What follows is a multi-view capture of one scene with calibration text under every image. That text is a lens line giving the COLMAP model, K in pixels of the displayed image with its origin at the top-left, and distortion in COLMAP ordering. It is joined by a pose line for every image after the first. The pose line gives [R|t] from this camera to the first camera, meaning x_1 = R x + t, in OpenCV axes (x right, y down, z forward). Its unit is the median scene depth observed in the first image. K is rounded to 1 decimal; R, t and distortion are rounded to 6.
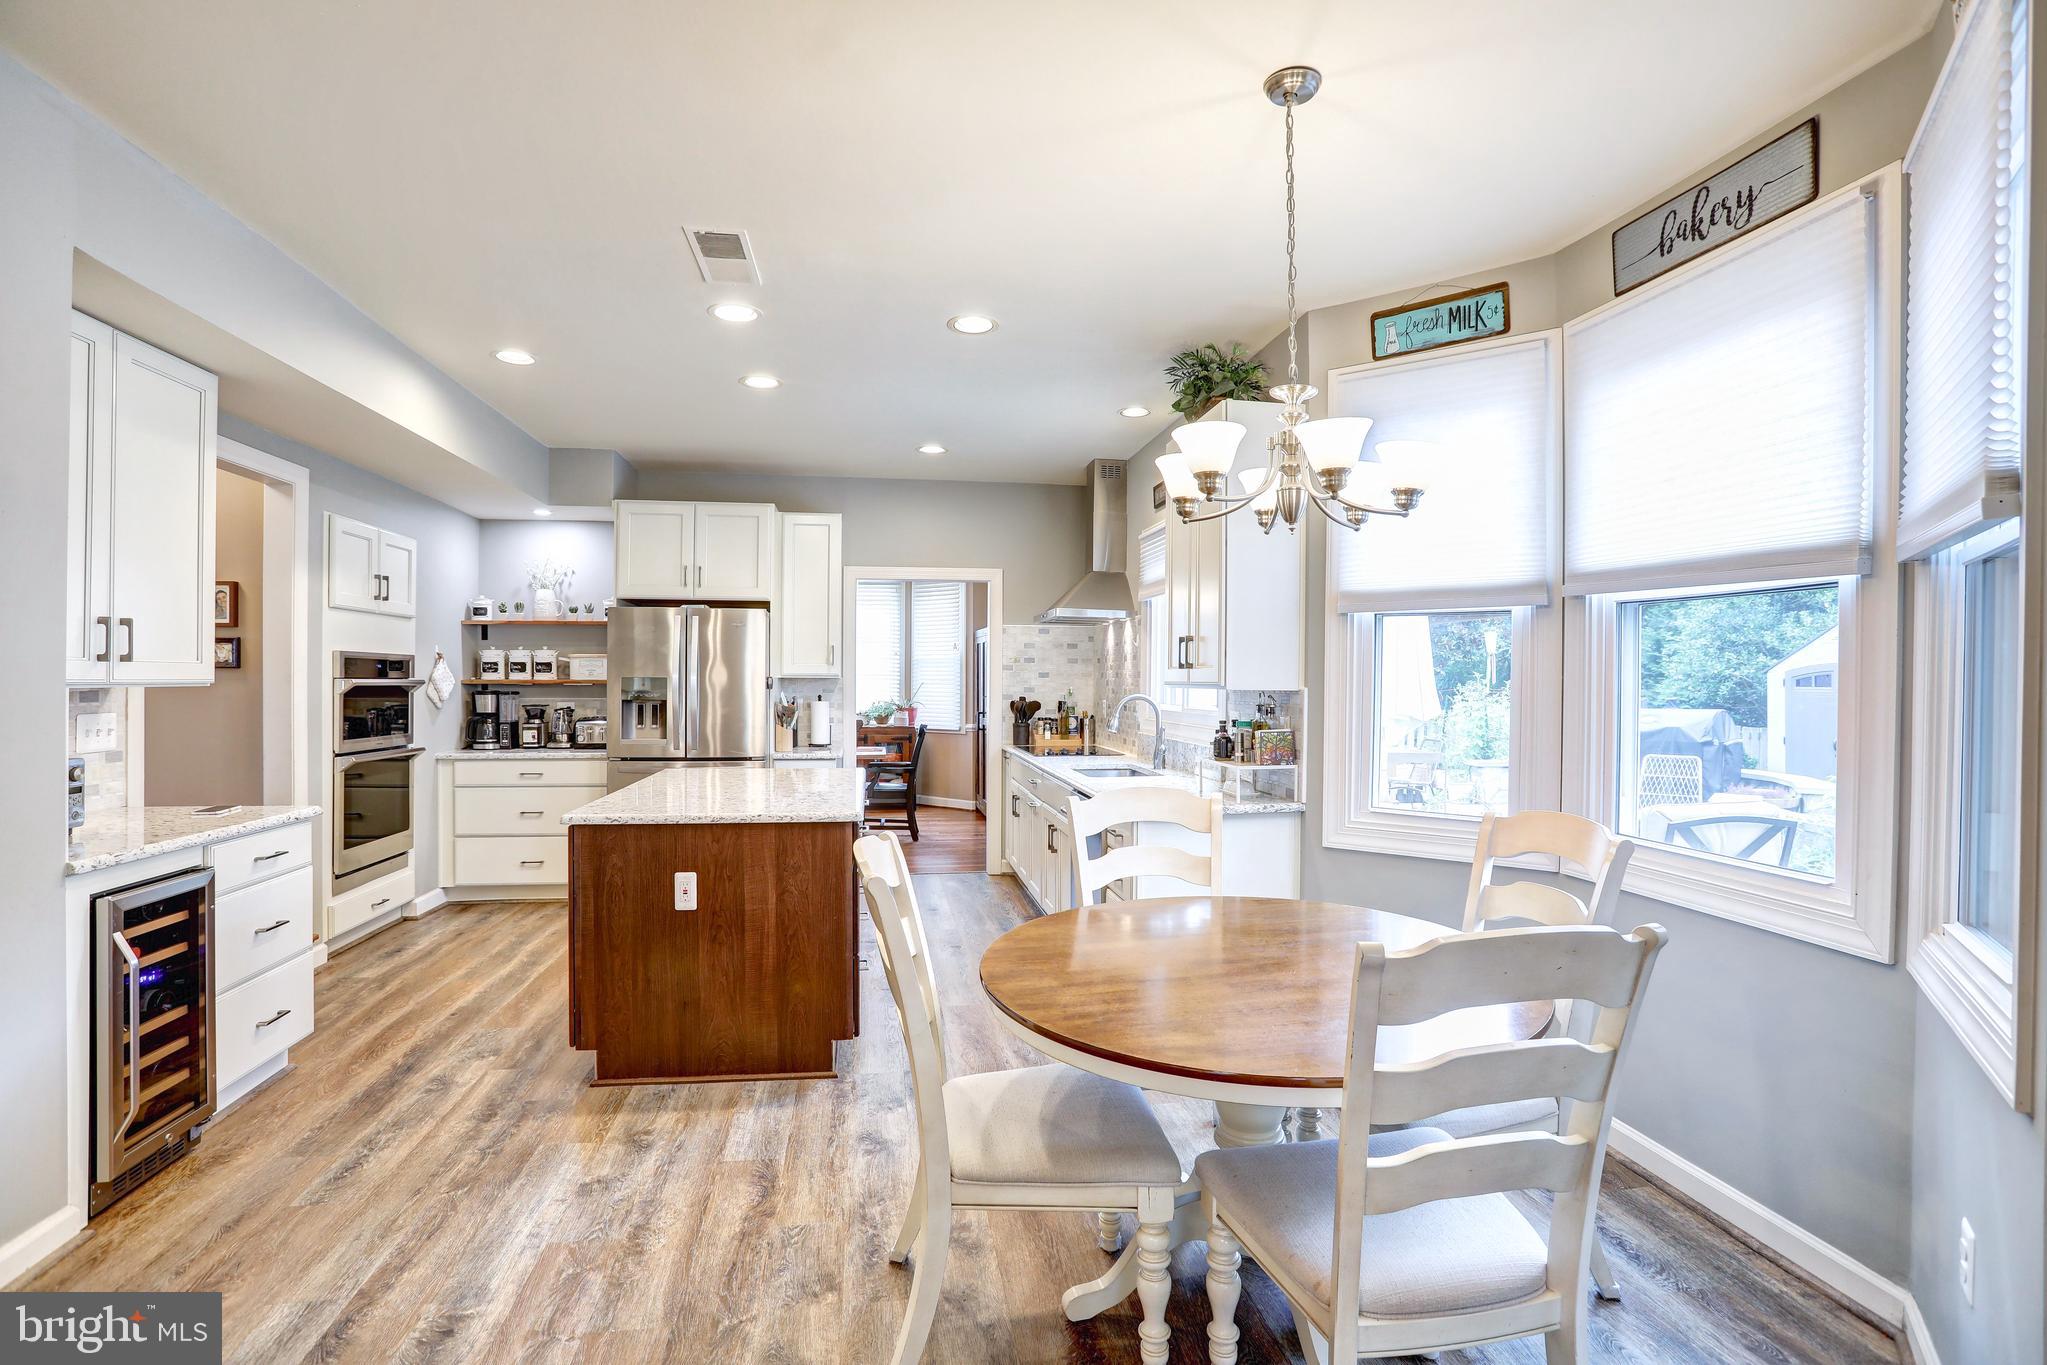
lens RADIAL K [[948.5, 0, 1009.1], [0, 948.5, 677.0], [0, 0, 1]] dist [-0.047514, 0.014589]
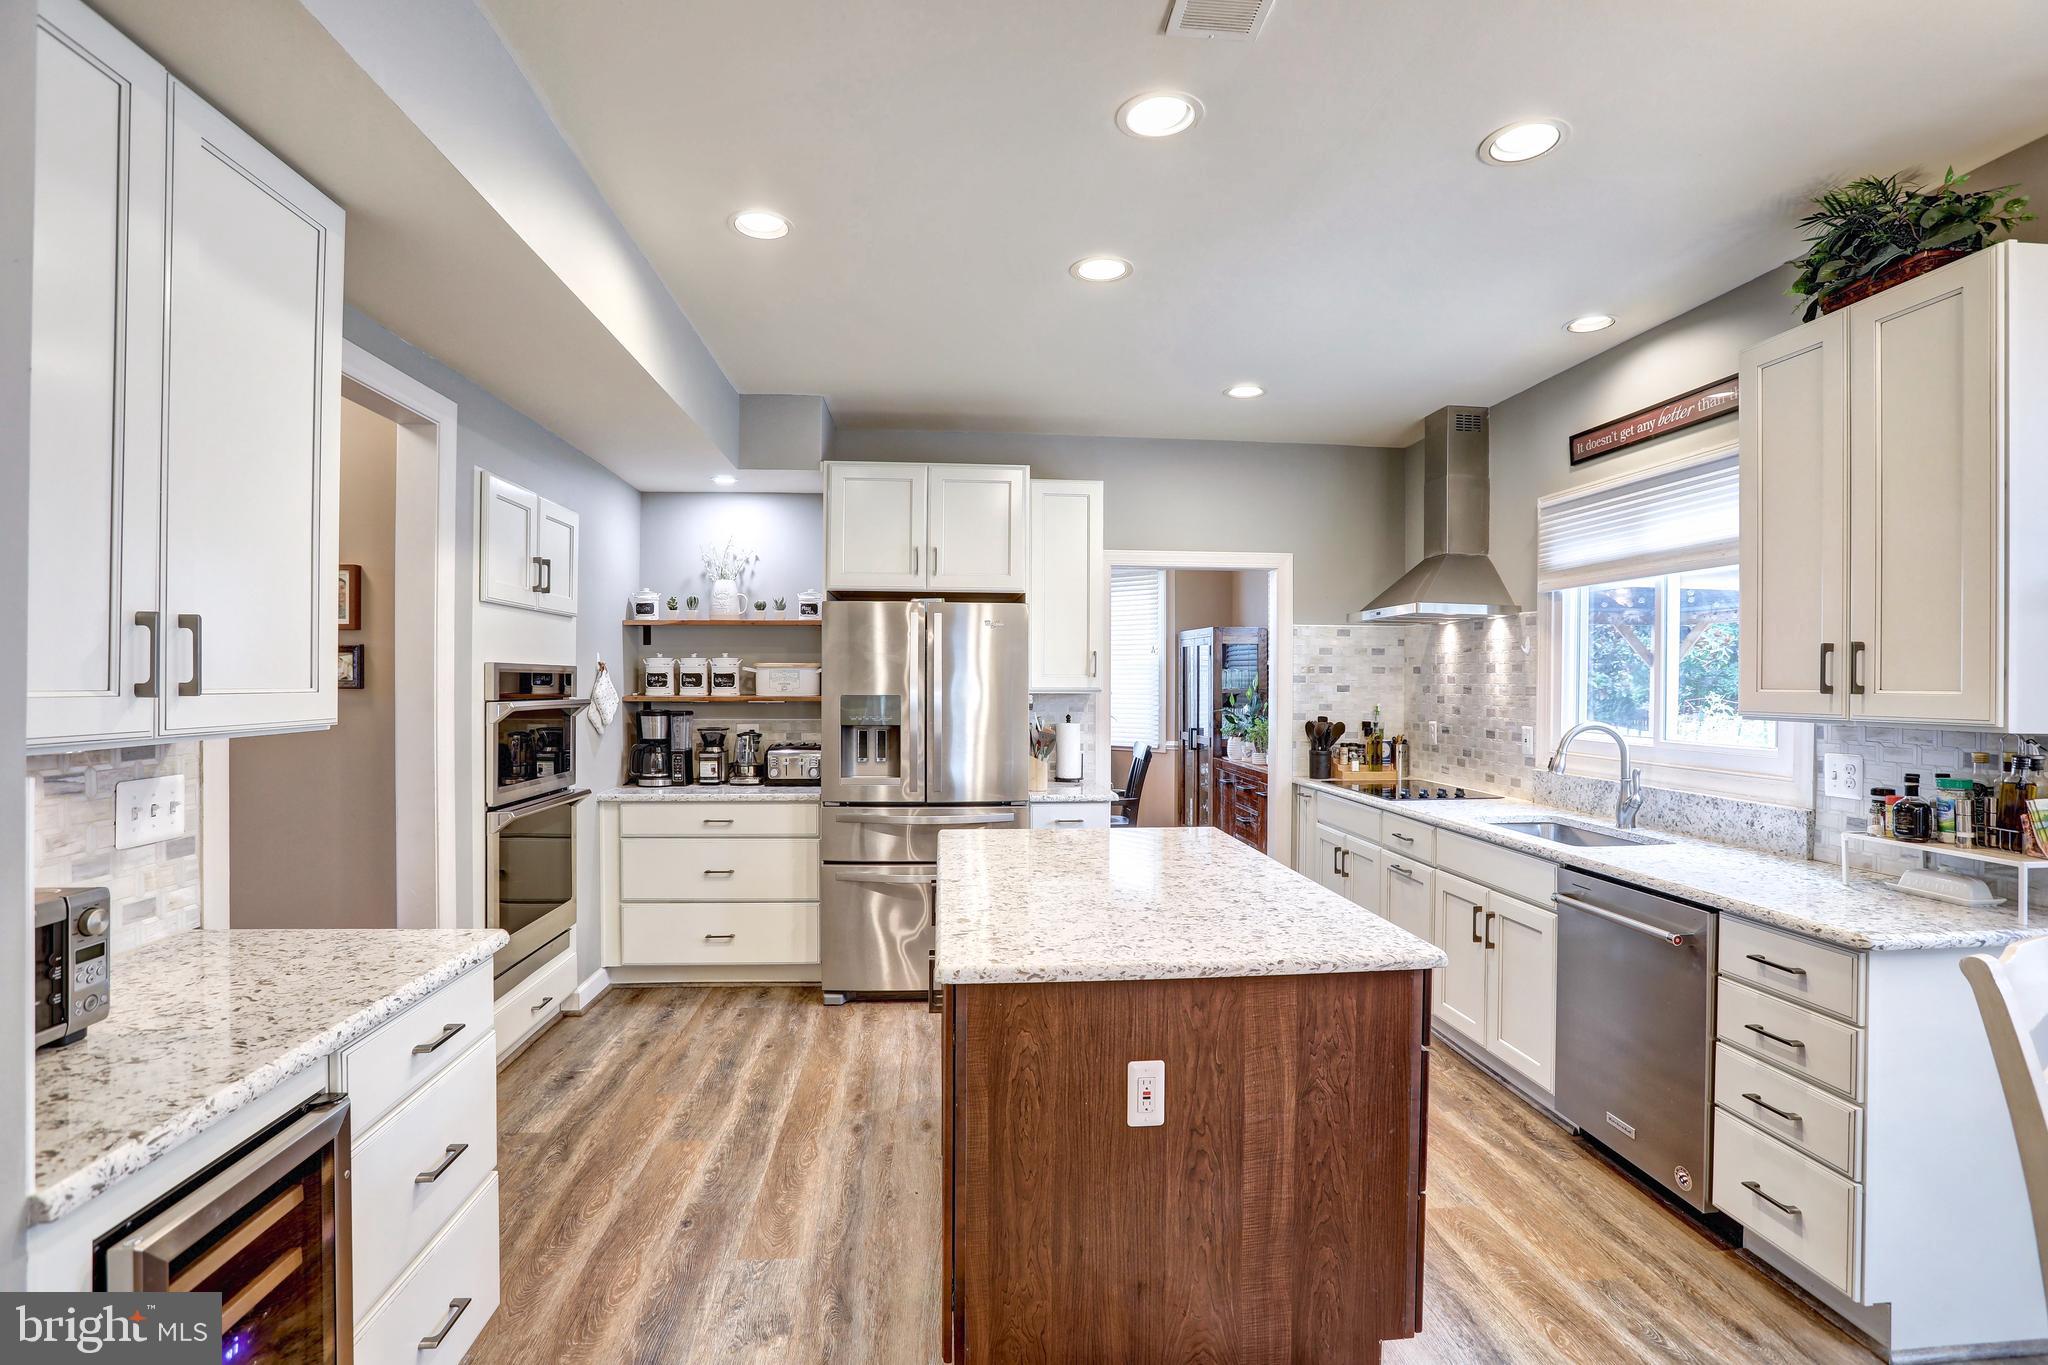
lens RADIAL K [[949.0, 0, 1009.7], [0, 949.0, 675.2], [0, 0, 1]] dist [-0.047514, 0.014589]
pose [[0.997939, -0.000976, -0.064164, -0.271599], [0.000849, 0.999998, -0.002010, -0.016407], [0.064166, 0.001951, 0.997937, 0.299199]]
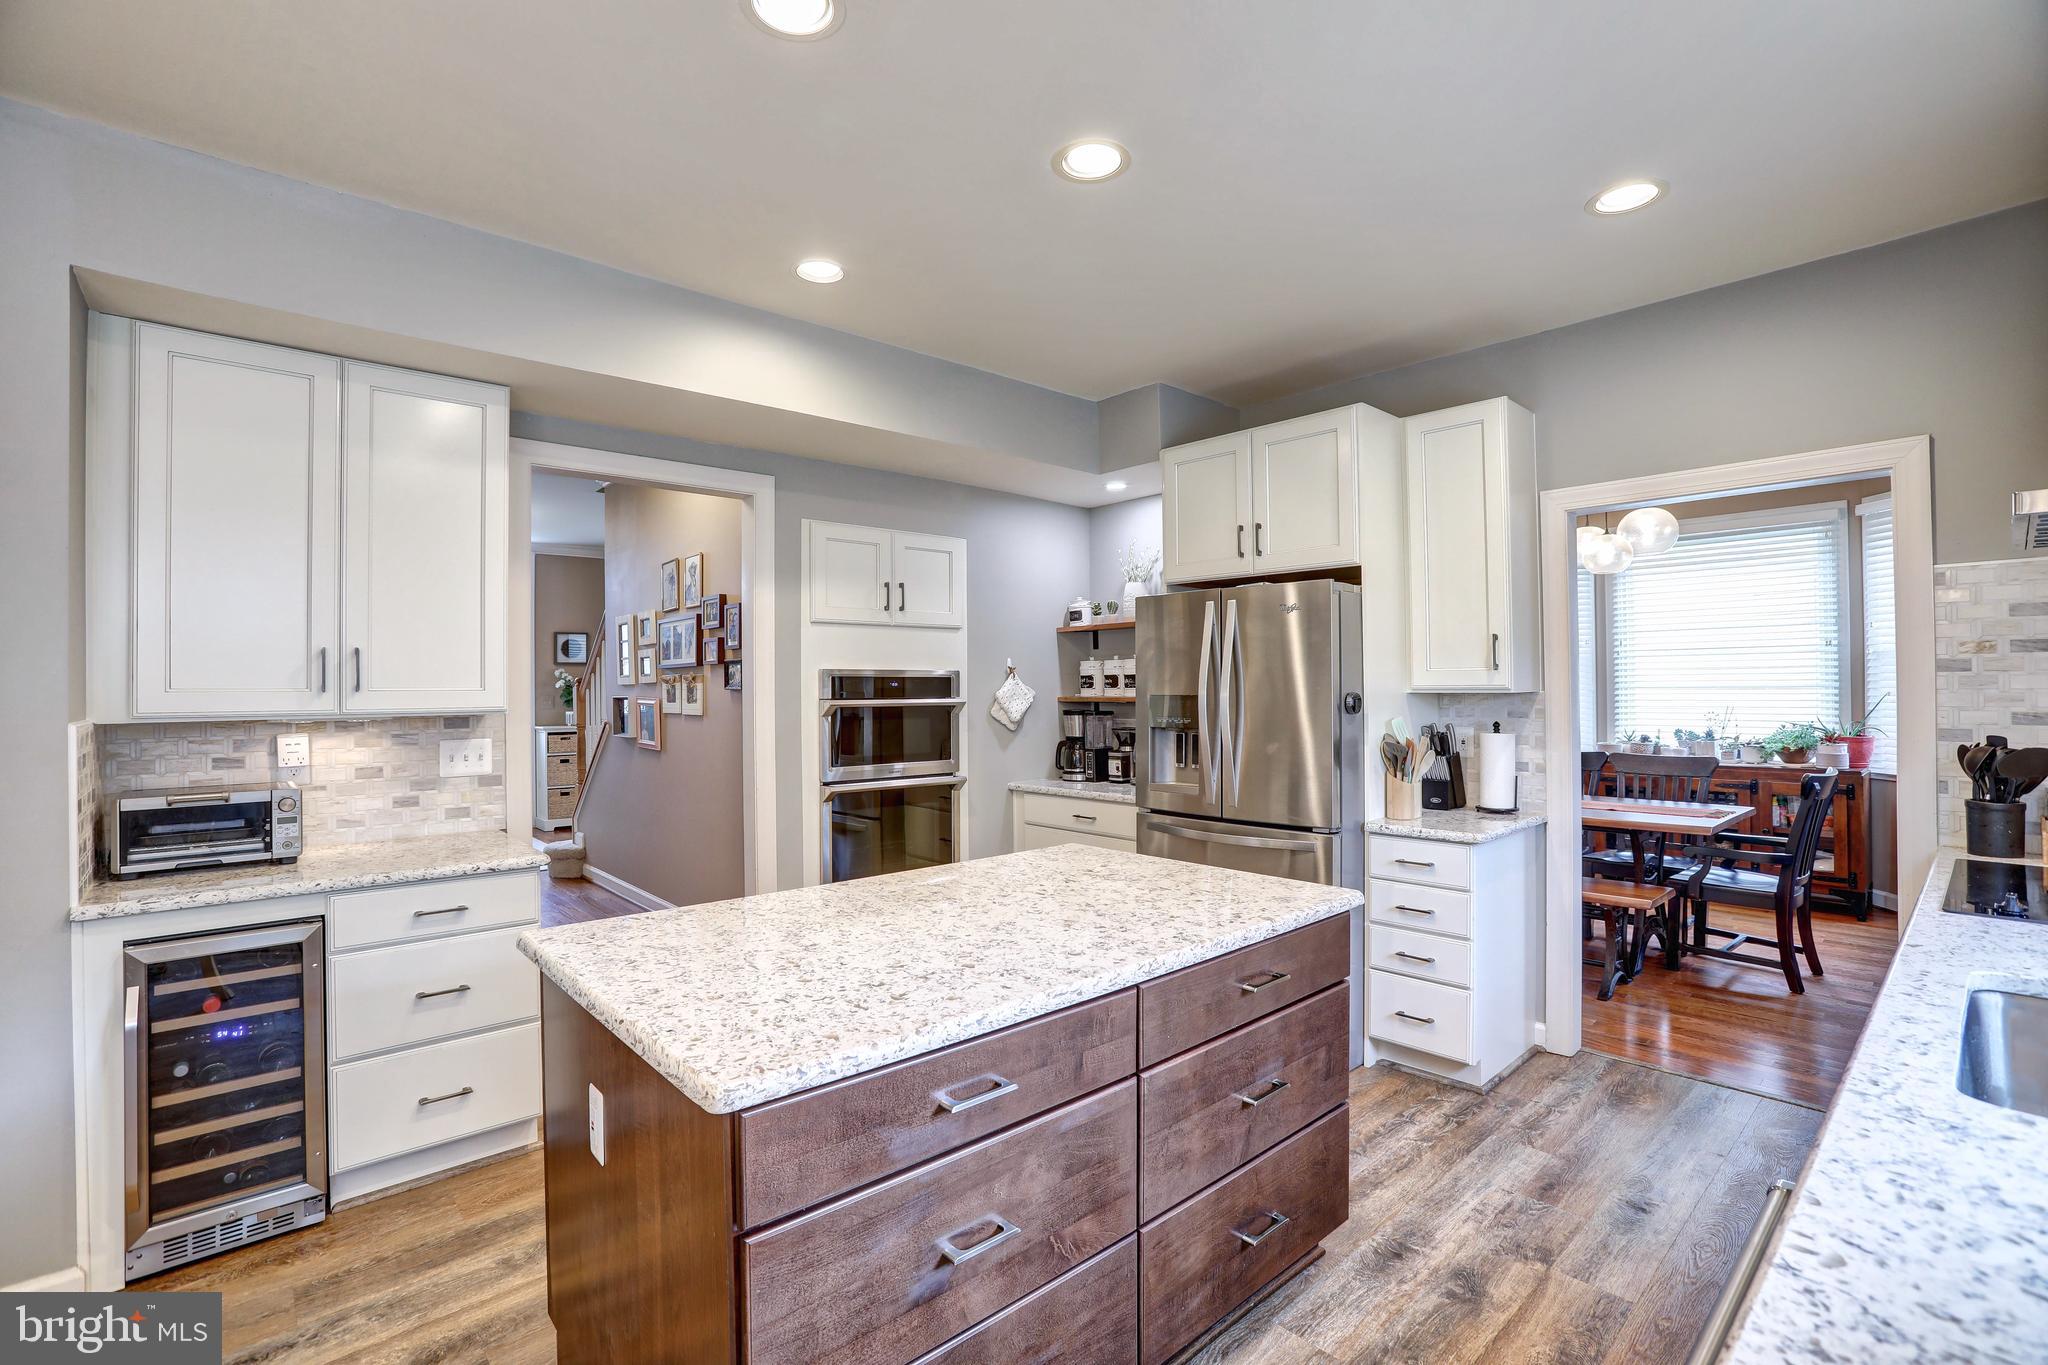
lens RADIAL K [[949.0, 0, 1012.0], [0, 949.0, 680.3], [0, 0, 1]] dist [-0.047514, 0.014589]
pose [[0.552080, -0.014307, -0.833668, 0.152738], [0.012961, 0.999879, -0.008576, -0.006904], [0.833690, -0.006071, 0.552199, 0.618429]]
